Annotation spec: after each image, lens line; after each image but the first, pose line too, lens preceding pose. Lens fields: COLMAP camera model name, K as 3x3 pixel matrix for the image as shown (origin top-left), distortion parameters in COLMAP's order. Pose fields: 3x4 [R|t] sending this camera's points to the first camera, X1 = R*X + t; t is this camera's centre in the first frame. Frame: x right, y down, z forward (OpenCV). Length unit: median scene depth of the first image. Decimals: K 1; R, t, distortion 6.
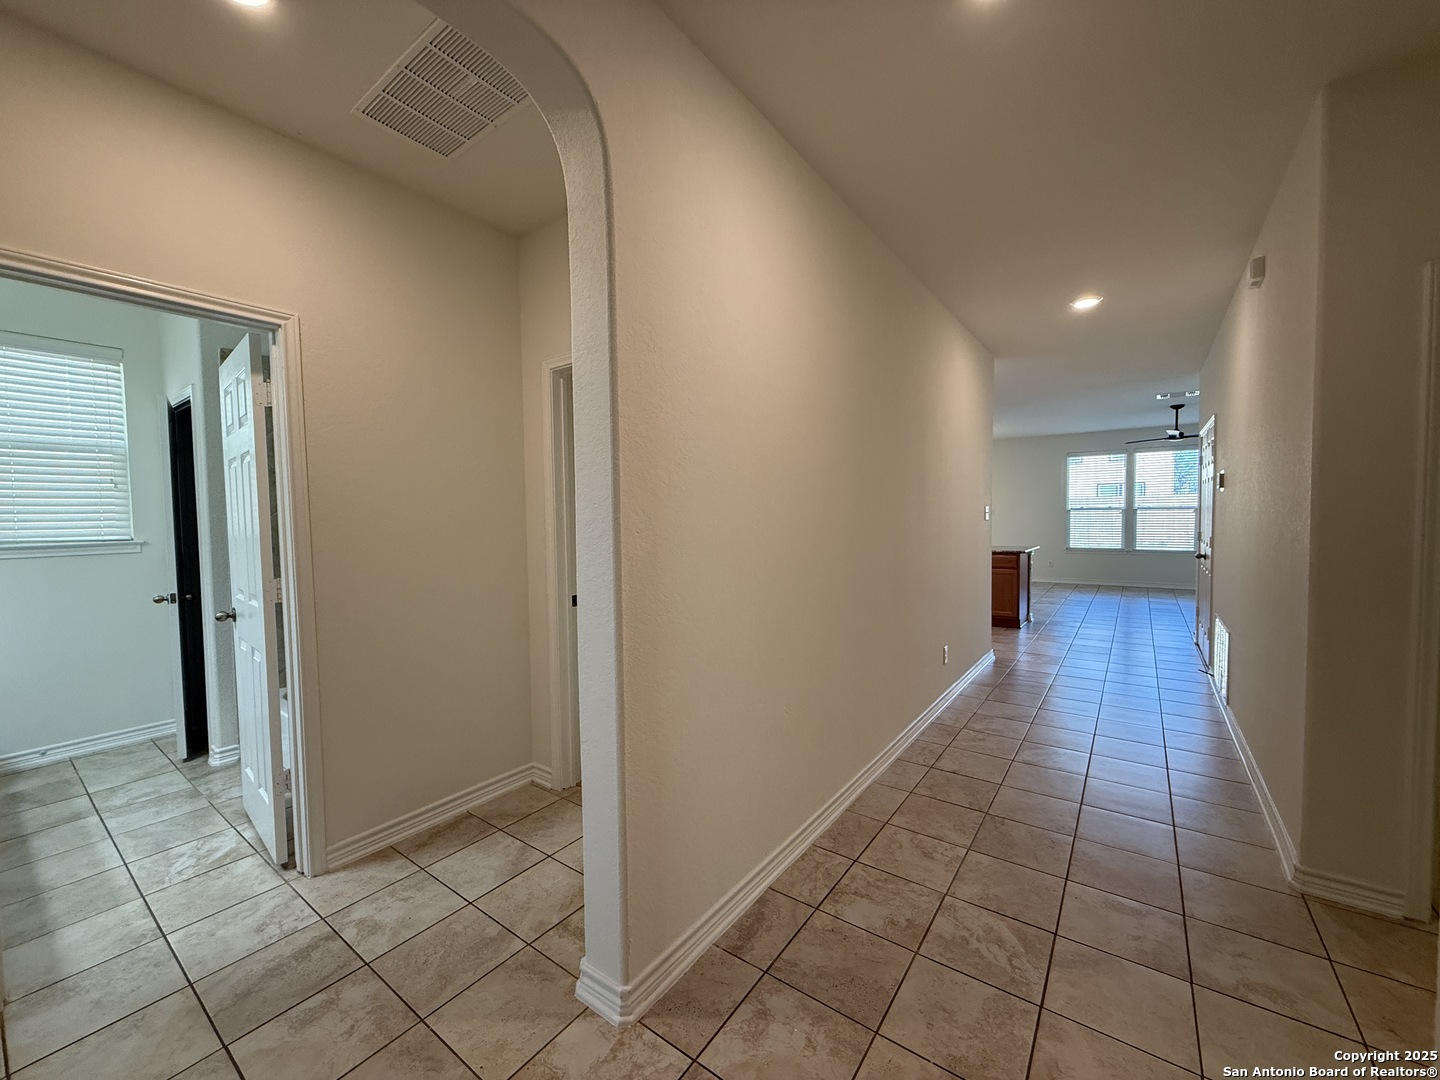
lens RADIAL K [[572.5, 0, 714.7], [0, 572.5, 544.1], [0, 0, 1]] dist [0.000804, -0.000187]
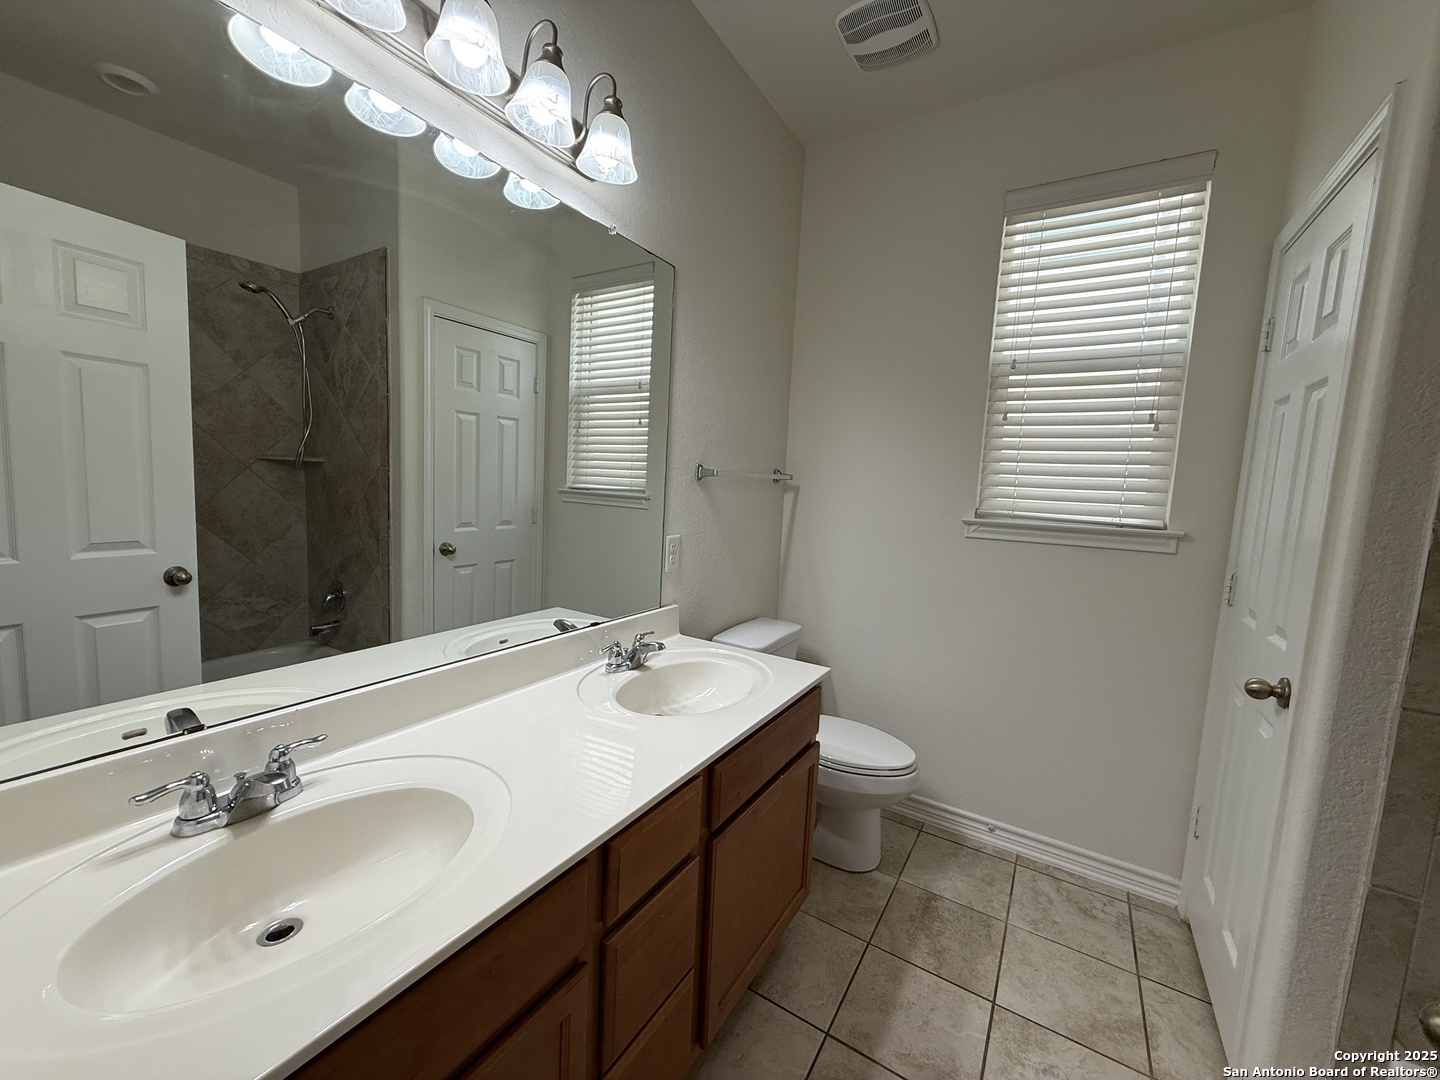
lens RADIAL K [[572.5, 0, 716.7], [0, 572.5, 537.6], [0, 0, 1]] dist [0.000804, -0.000187]
pose [[0.079488, 0.119503, -0.989647, -0.530620], [-0.093842, 0.989276, 0.111921, -0.019776], [0.992409, 0.083974, 0.089850, 0.548095]]
